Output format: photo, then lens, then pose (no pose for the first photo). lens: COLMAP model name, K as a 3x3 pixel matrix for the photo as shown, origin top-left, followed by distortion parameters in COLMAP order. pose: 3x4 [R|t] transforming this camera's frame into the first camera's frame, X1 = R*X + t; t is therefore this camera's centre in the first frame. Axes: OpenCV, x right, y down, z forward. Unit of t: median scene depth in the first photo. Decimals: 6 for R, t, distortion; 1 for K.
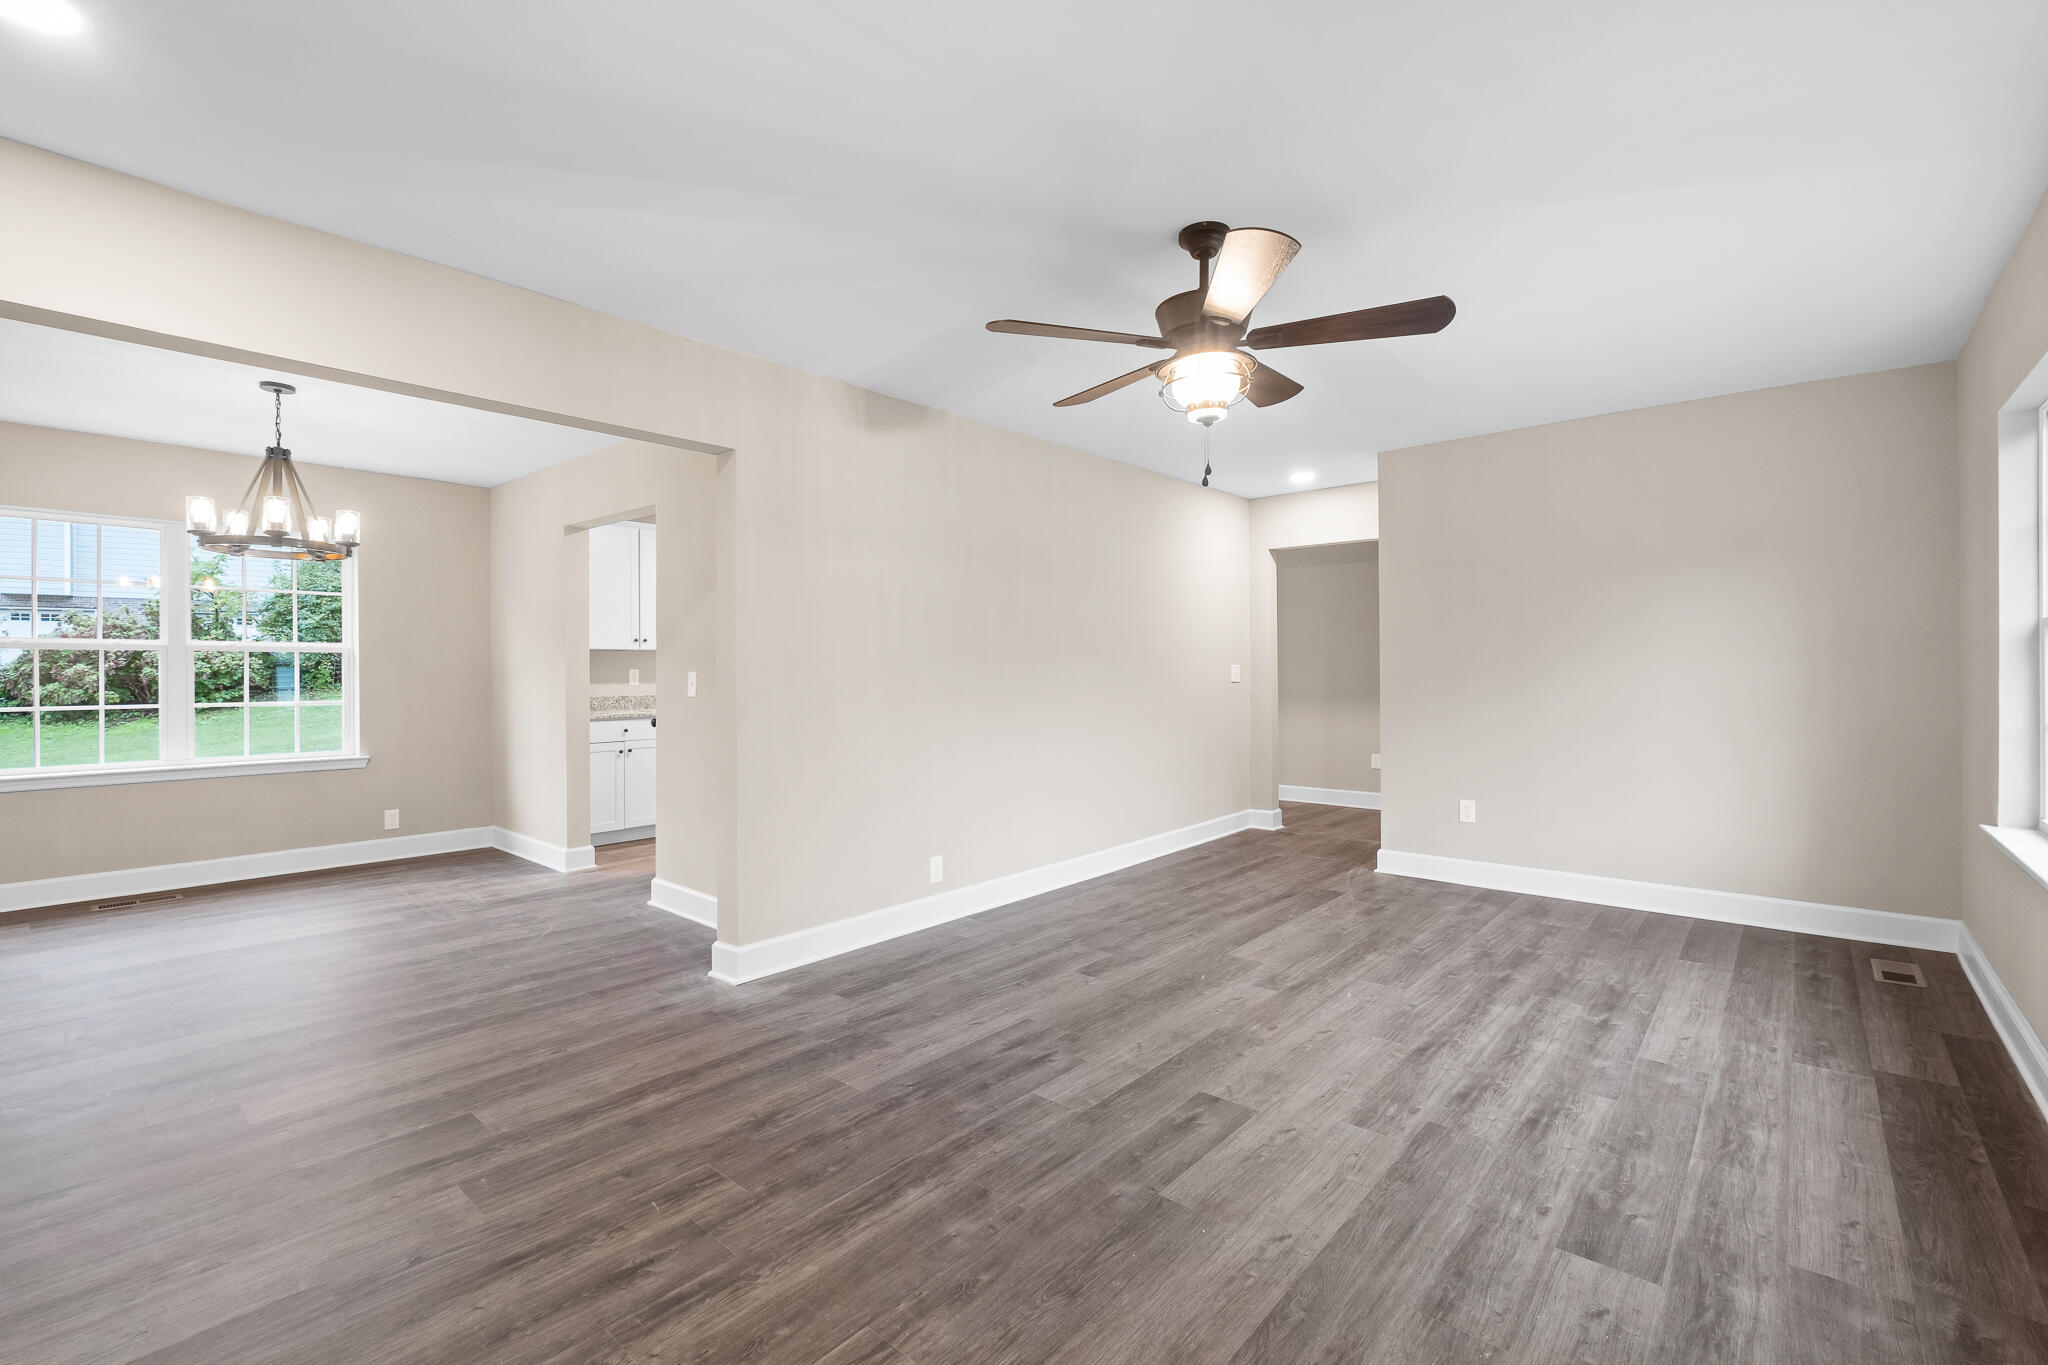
lens RADIAL K [[908.2, 0, 1018.4], [0, 908.2, 659.1], [0, 0, 1]] dist [-0.000225, 0.001715]
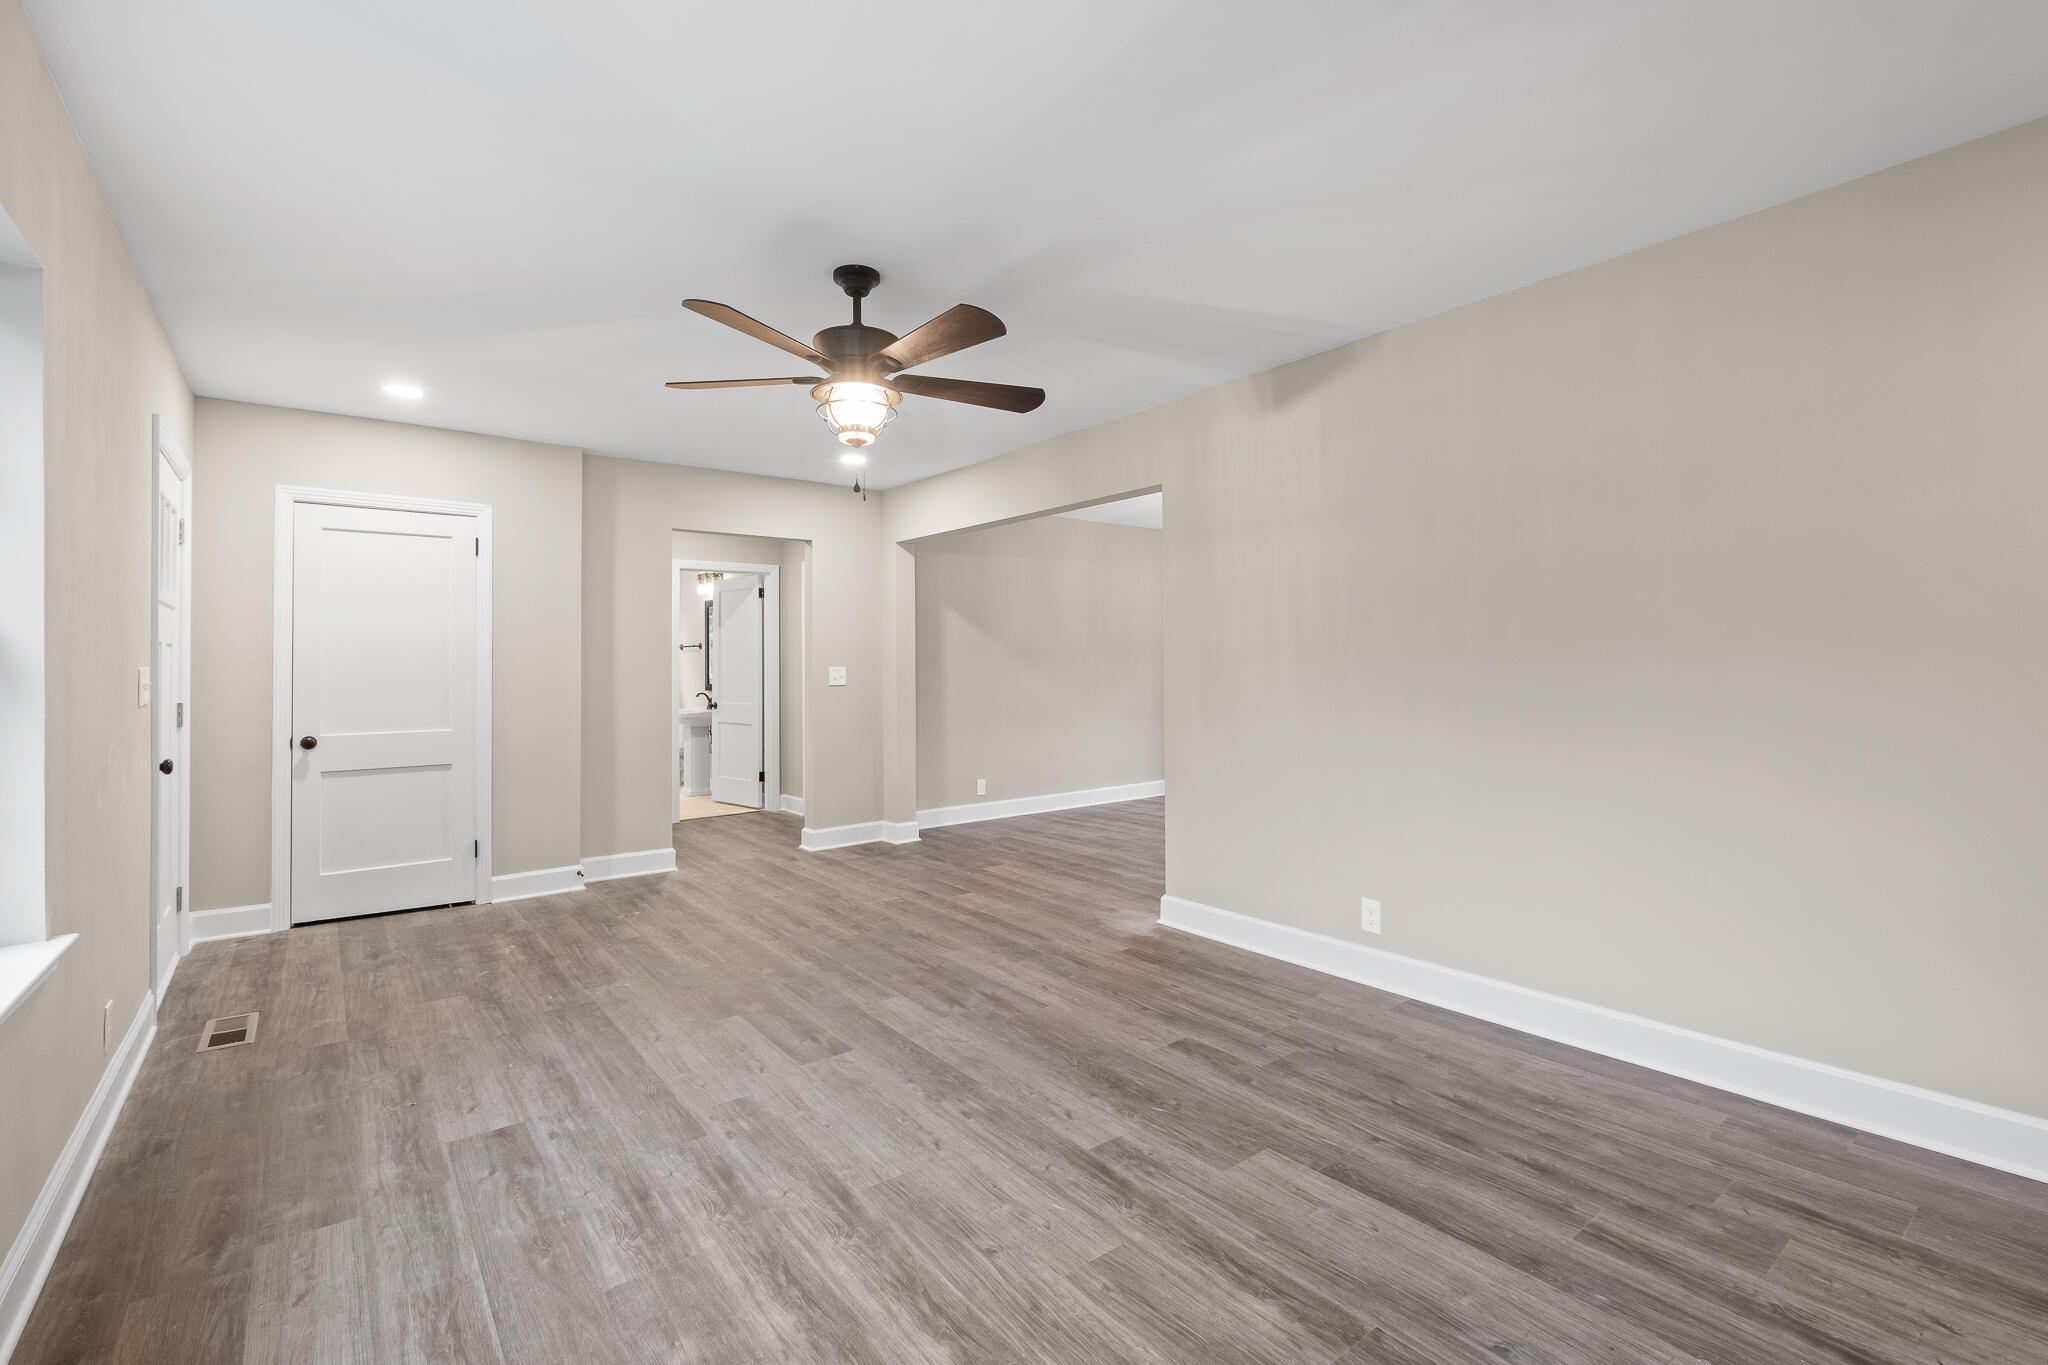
lens RADIAL K [[908.2, 0, 1023.1], [0, 908.2, 689.5], [0, 0, 1]] dist [-0.000225, 0.001715]
pose [[-0.196427, 0.029193, -0.980084, 1.249660], [0.019795, 0.999471, 0.025803, 0.006957], [0.980319, -0.014332, -0.196901, 1.438145]]
